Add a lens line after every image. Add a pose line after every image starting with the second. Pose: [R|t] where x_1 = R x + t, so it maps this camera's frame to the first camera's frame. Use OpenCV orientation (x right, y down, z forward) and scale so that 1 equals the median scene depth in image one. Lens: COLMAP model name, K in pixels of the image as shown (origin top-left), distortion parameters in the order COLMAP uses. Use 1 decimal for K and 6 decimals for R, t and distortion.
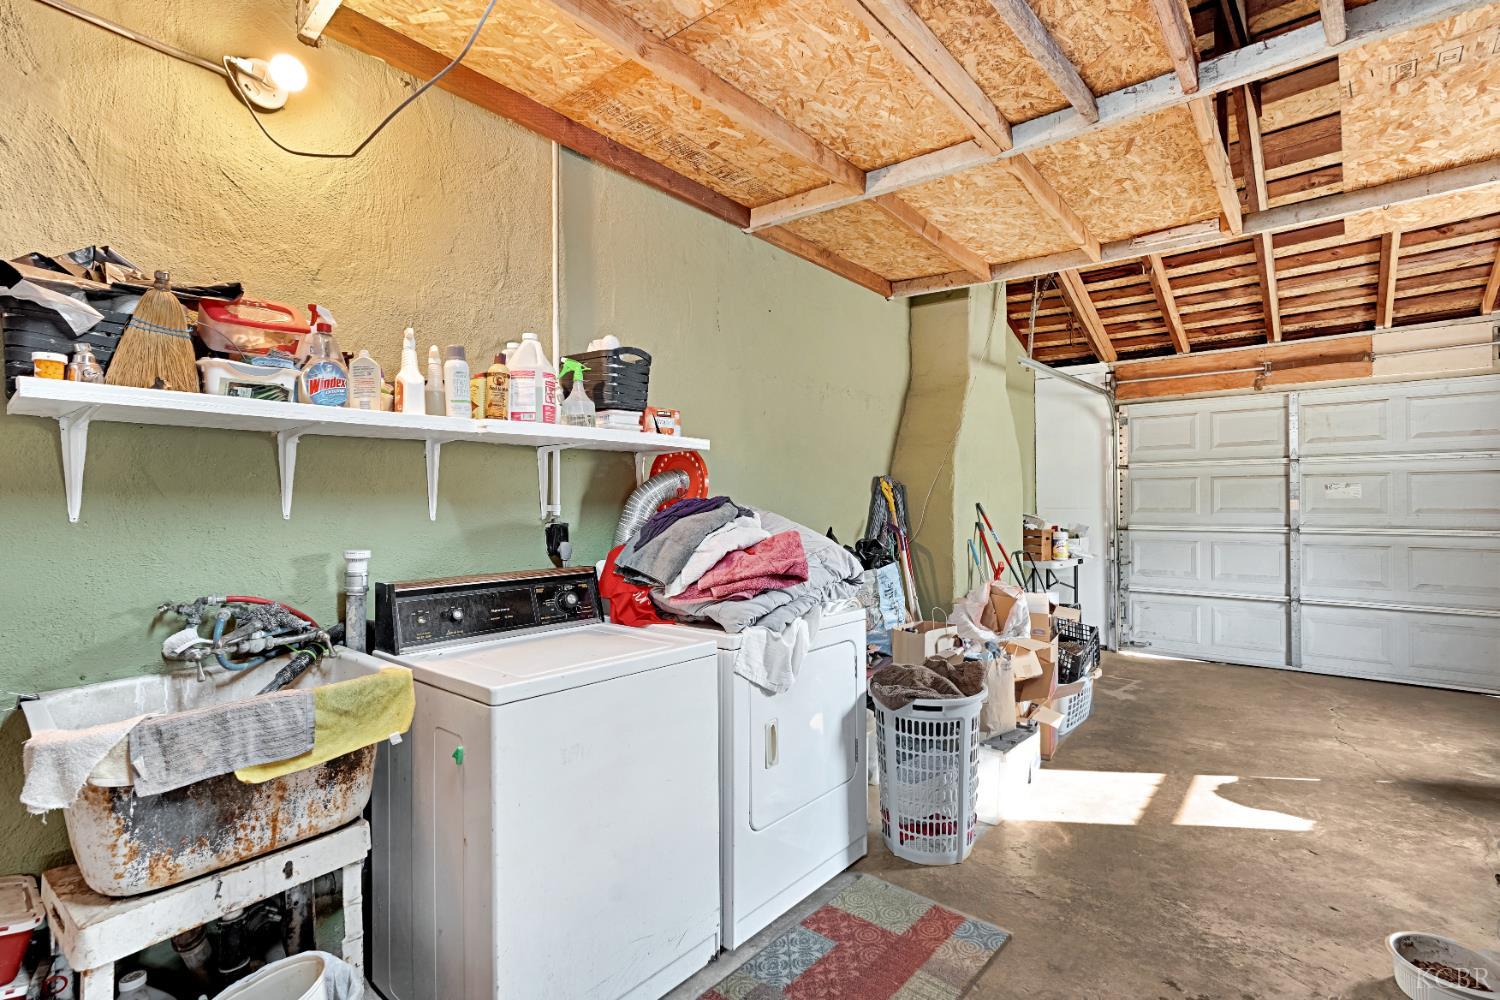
lens RADIAL K [[676.2, 0, 747.2], [0, 676.2, 503.6], [0, 0, 1]] dist [0.000226, 0.001473]
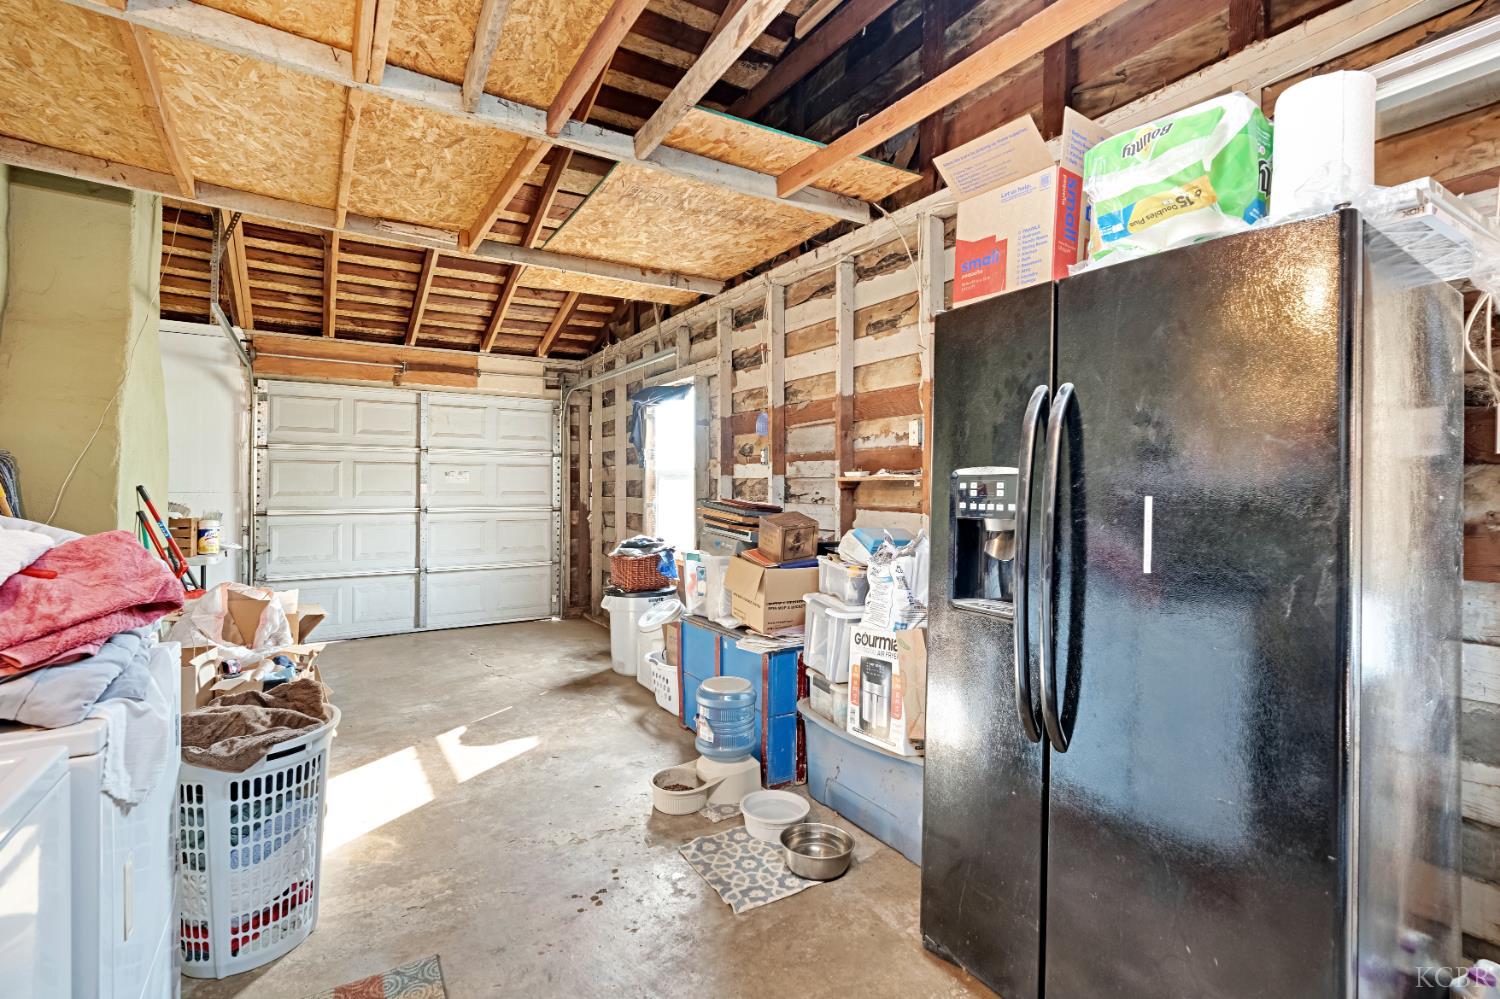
lens RADIAL K [[676.2, 0, 744.6], [0, 676.2, 490.3], [0, 0, 1]] dist [0.000226, 0.001473]
pose [[0.328568, -0.000840, 0.944480, -0.130377], [-0.003494, 0.999992, 0.002105, 0.000409], [-0.944474, -0.003992, 0.328562, 0.115203]]
